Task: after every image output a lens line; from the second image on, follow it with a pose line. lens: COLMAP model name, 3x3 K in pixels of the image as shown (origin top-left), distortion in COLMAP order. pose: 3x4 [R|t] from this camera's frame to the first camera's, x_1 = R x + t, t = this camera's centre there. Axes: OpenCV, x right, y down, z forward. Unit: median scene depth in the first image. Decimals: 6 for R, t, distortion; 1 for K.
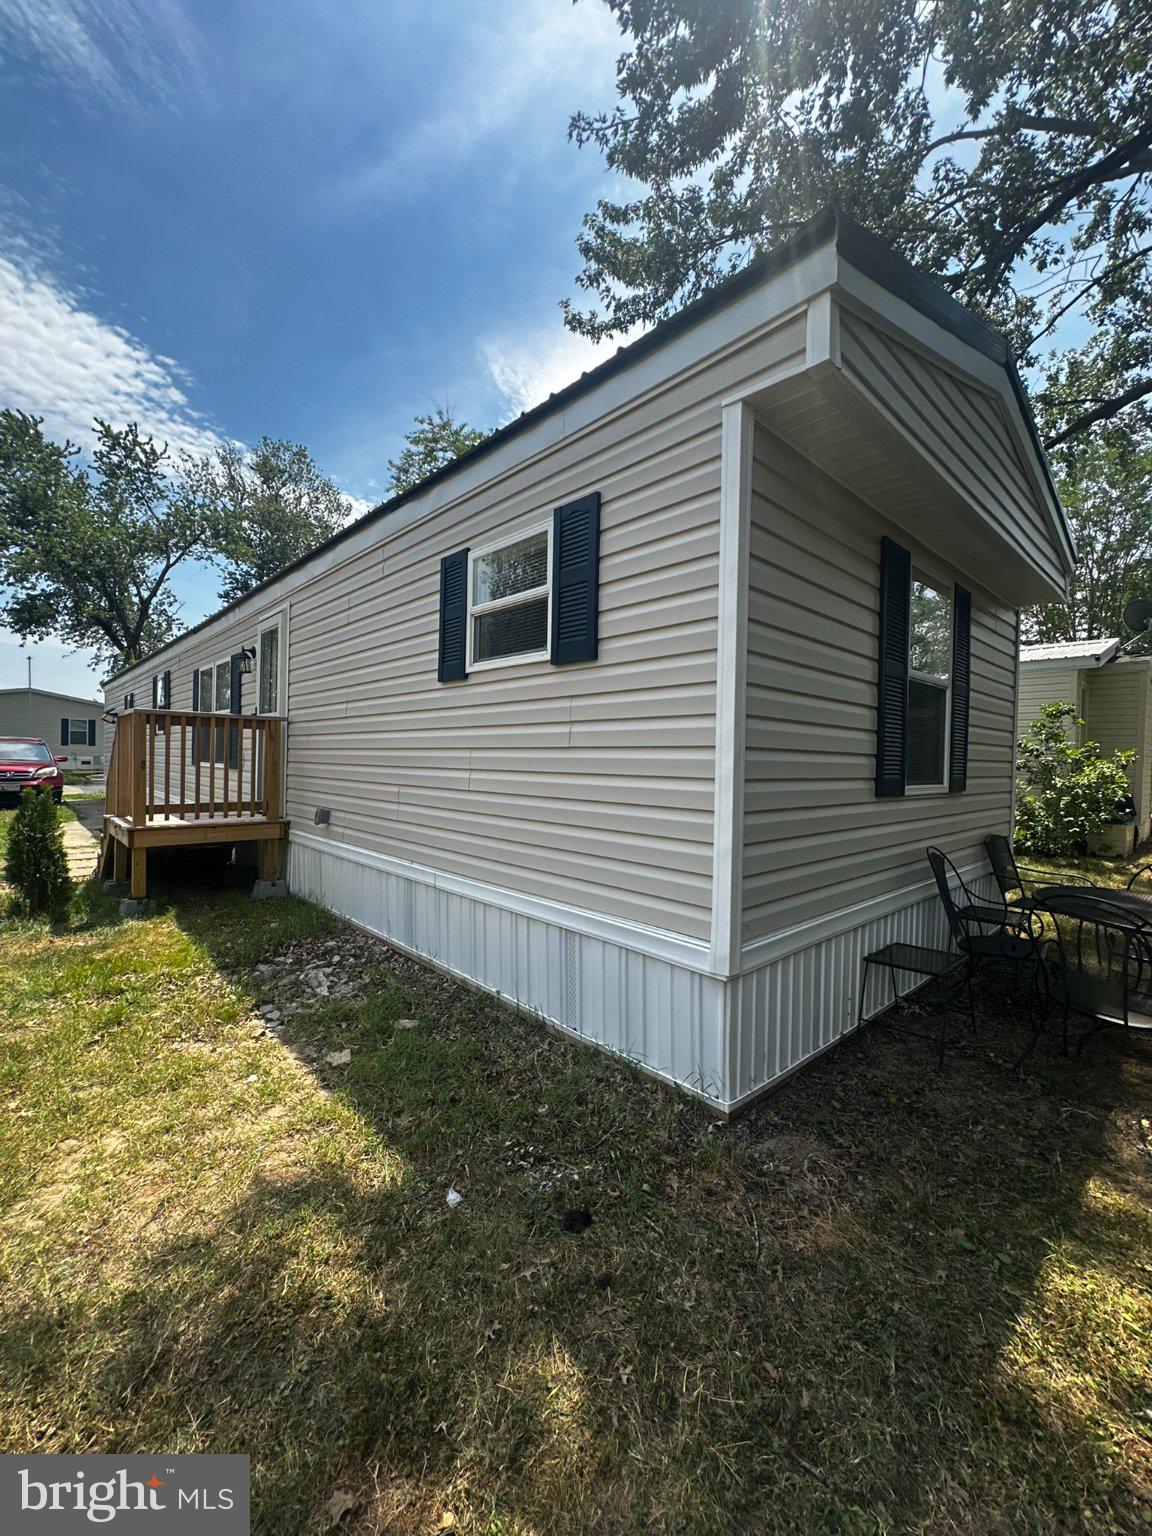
lens RADIAL K [[614.4, 0, 577.9], [0, 614.4, 768.6], [0, 0, 1]] dist [-0.002104, 0.001384]
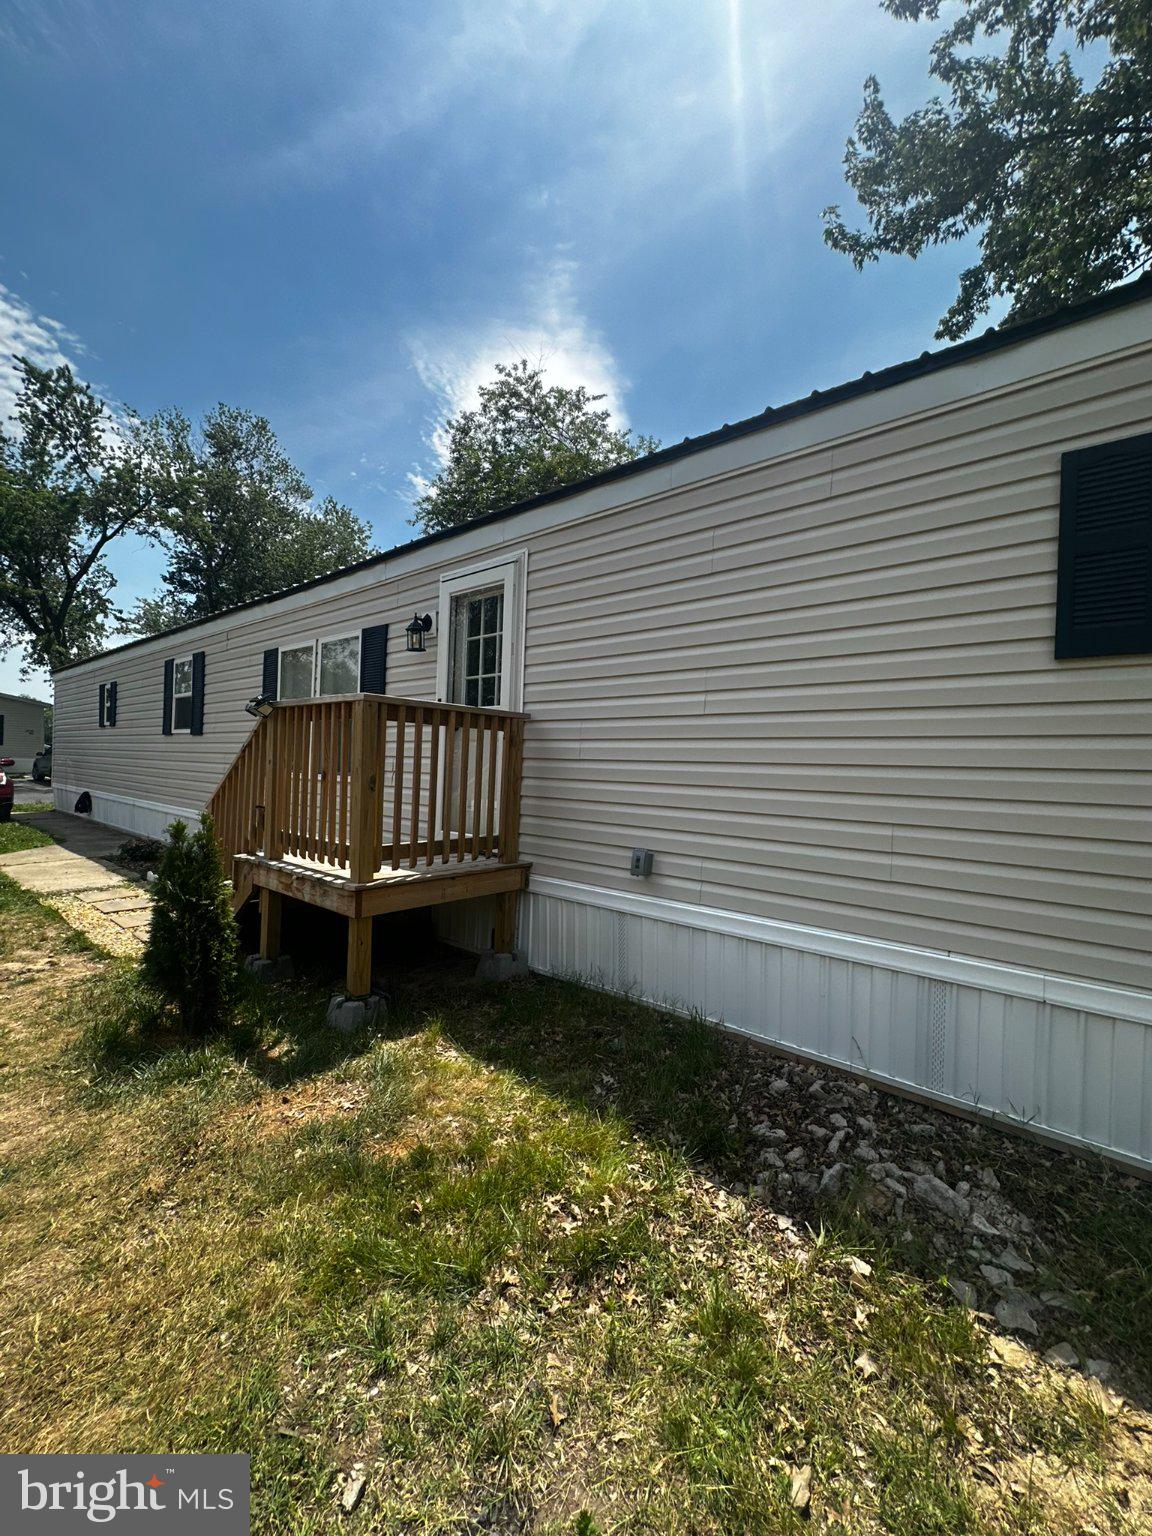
lens RADIAL K [[614.4, 0, 575.2], [0, 614.4, 761.4], [0, 0, 1]] dist [-0.002104, 0.001384]
pose [[0.991551, -0.000493, 0.129720, -0.129971], [0.002827, 0.999837, -0.017805, -0.004980], [-0.129690, 0.018022, 0.991391, 0.078683]]
